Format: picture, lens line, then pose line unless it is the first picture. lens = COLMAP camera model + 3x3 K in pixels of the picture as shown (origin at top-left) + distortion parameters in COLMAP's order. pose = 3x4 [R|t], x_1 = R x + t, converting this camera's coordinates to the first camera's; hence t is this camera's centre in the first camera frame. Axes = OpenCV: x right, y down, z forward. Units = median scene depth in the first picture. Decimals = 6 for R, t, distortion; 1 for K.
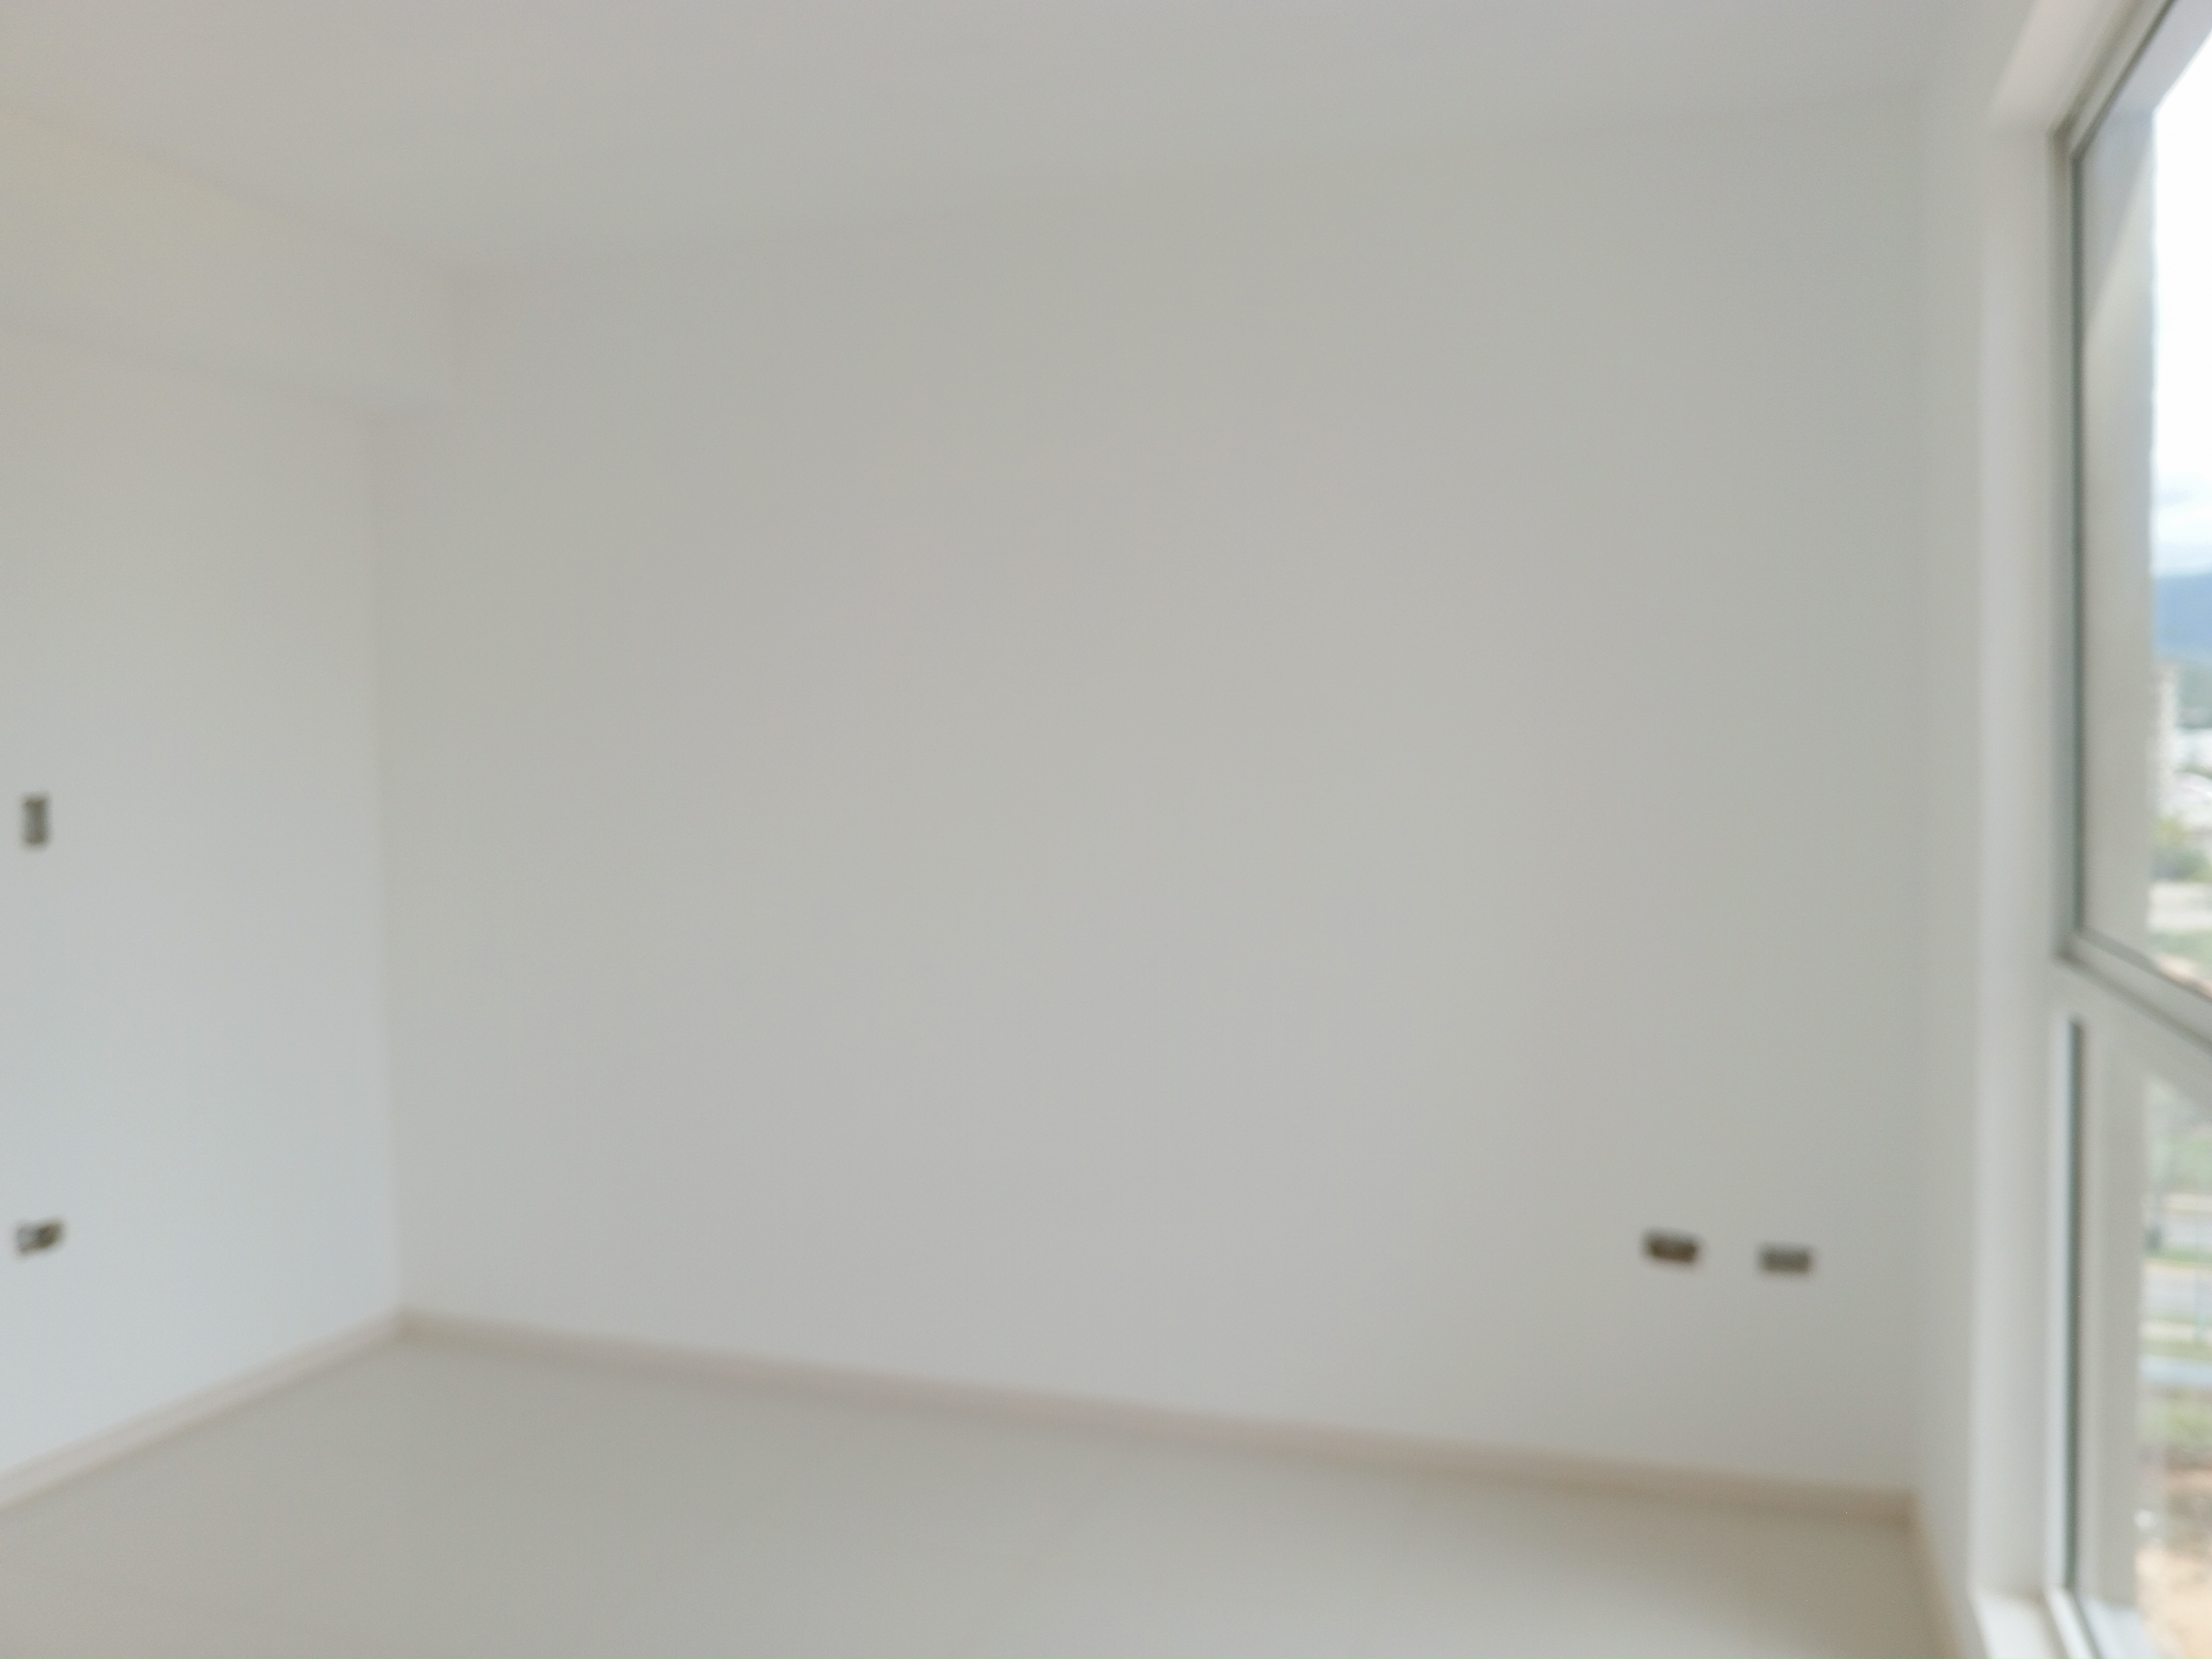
lens RADIAL K [[1652.0, 0, 1106.0], [0, 1652.0, 829.5], [0, 0, 1]] dist [0.004842, 0.005476]
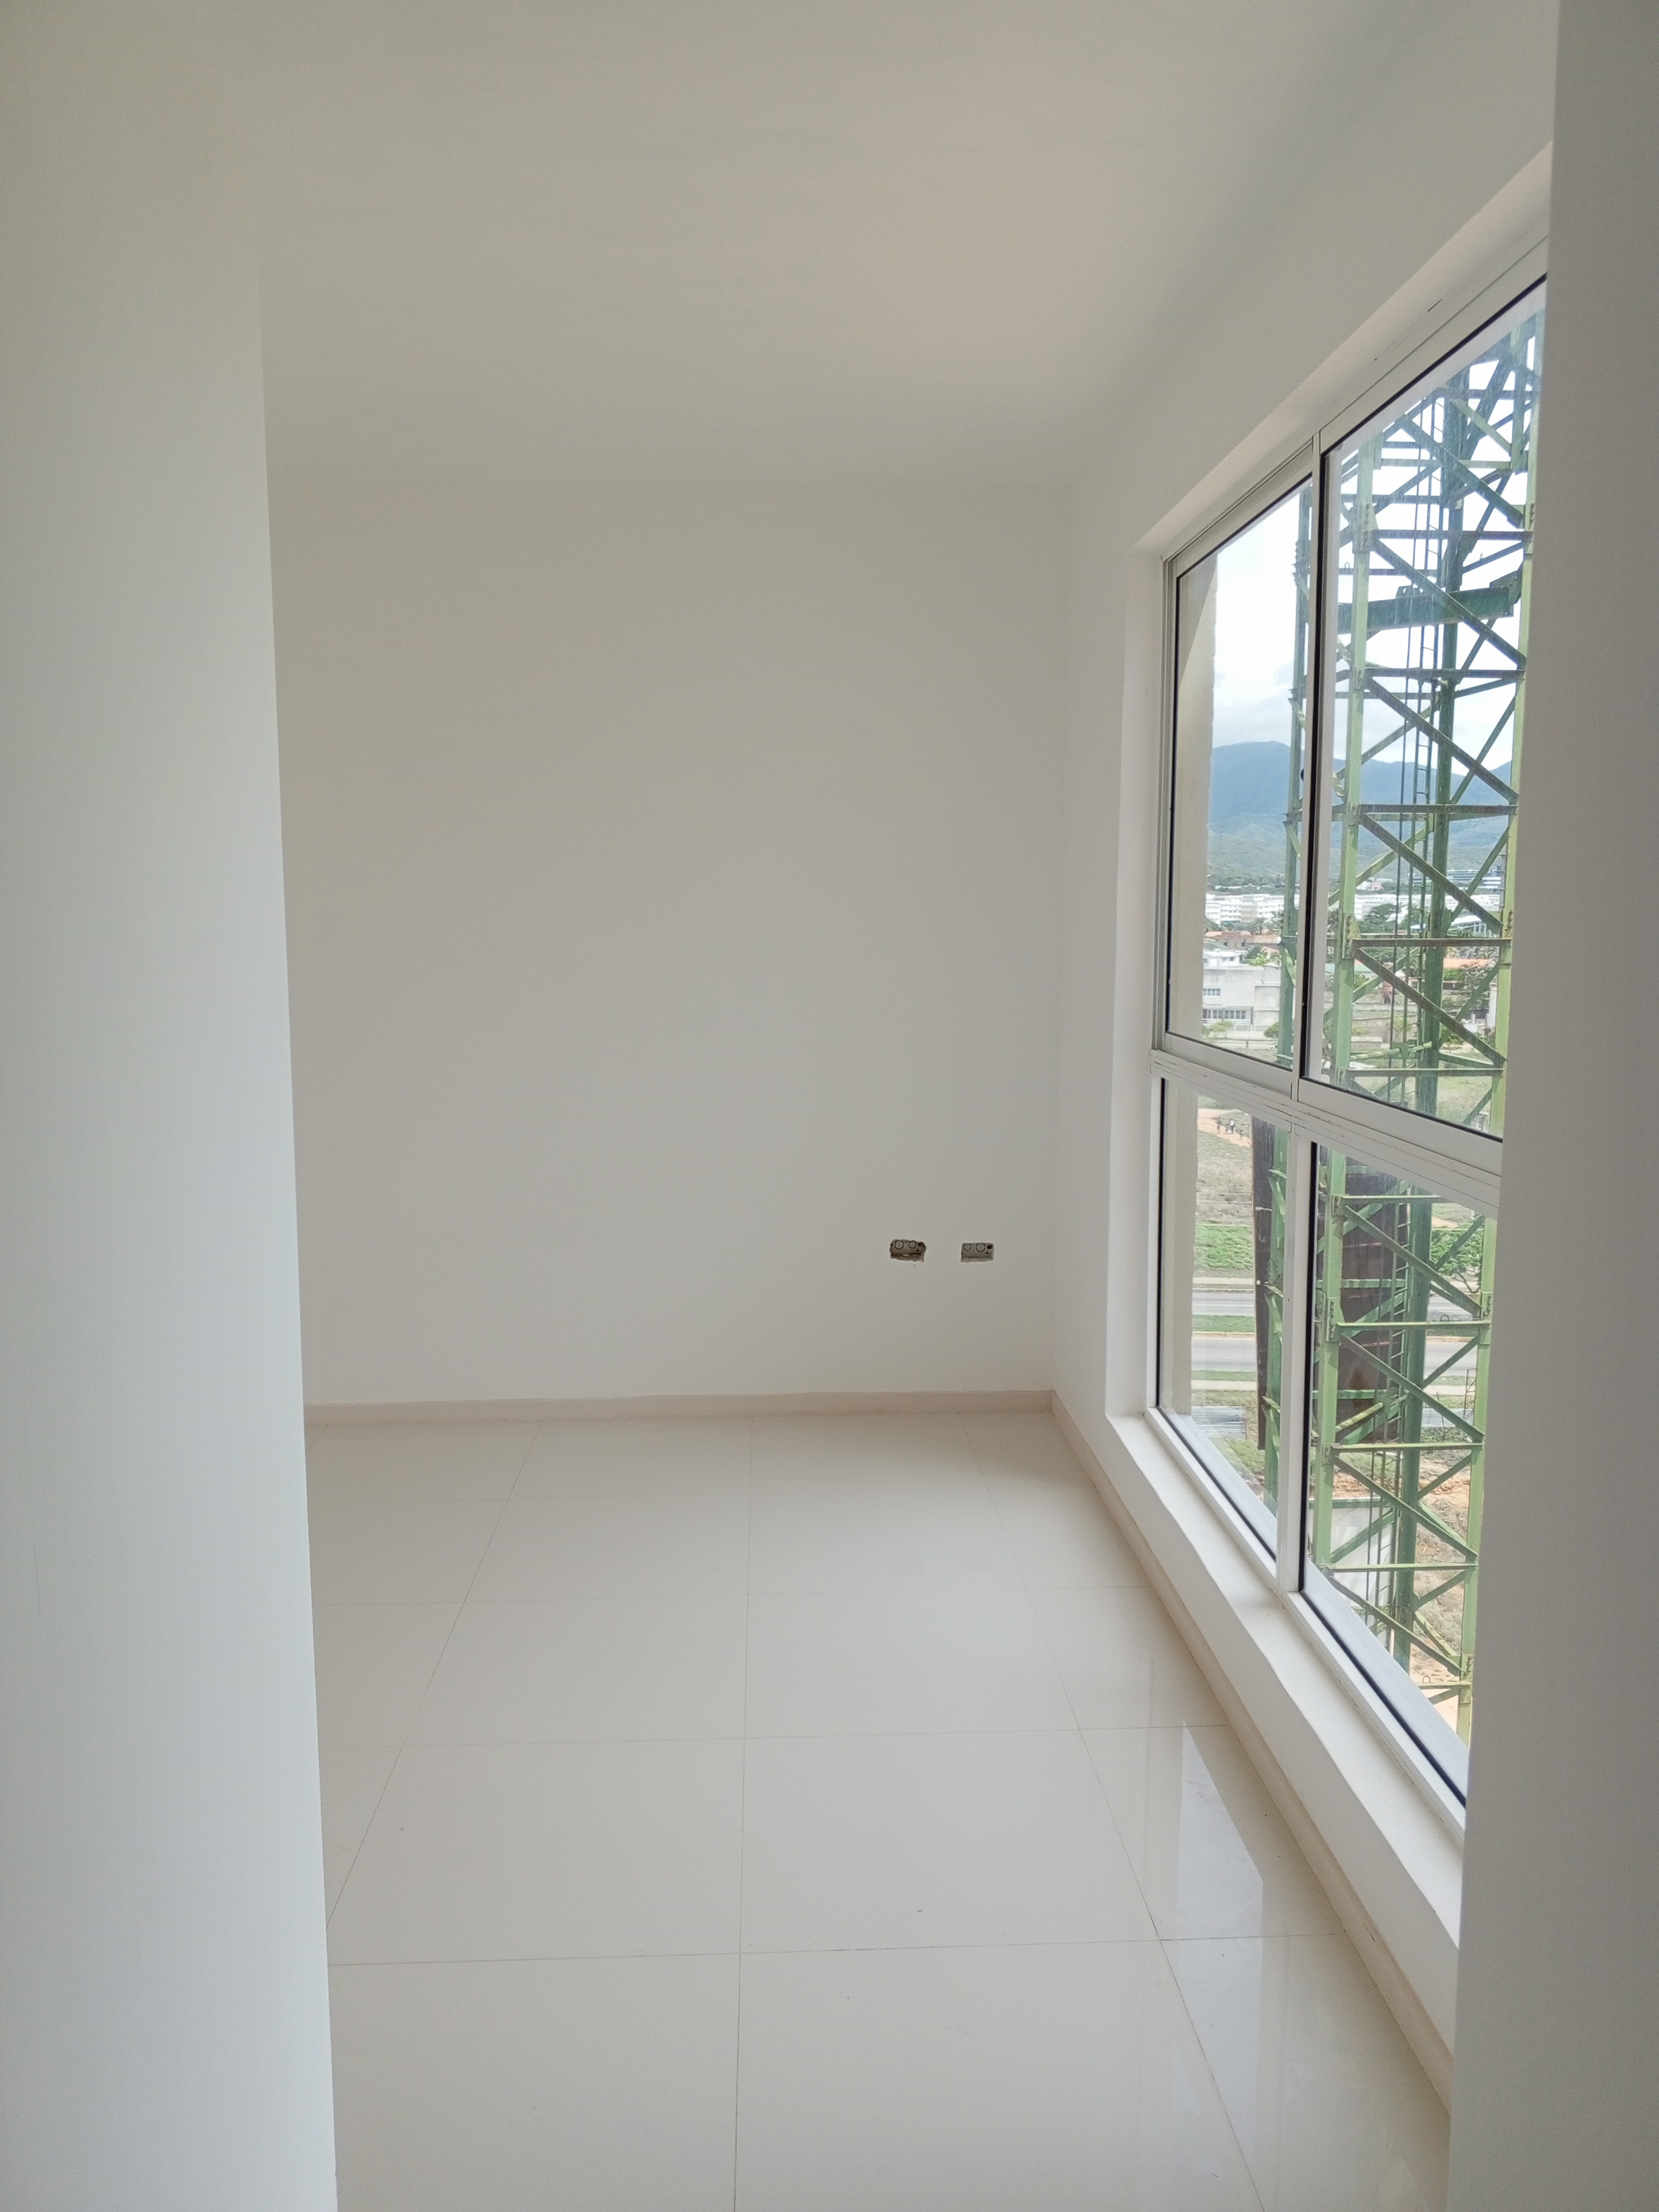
lens RADIAL K [[1652.0, 0, 829.5], [0, 1652.0, 1106.0], [0, 0, 1]] dist [0.004842, 0.005476]
pose [[0.942186, -0.057890, 0.330051, -0.298310], [0.009031, 0.988993, 0.147688, -0.129583], [-0.334967, -0.136169, 0.932338, -0.466104]]
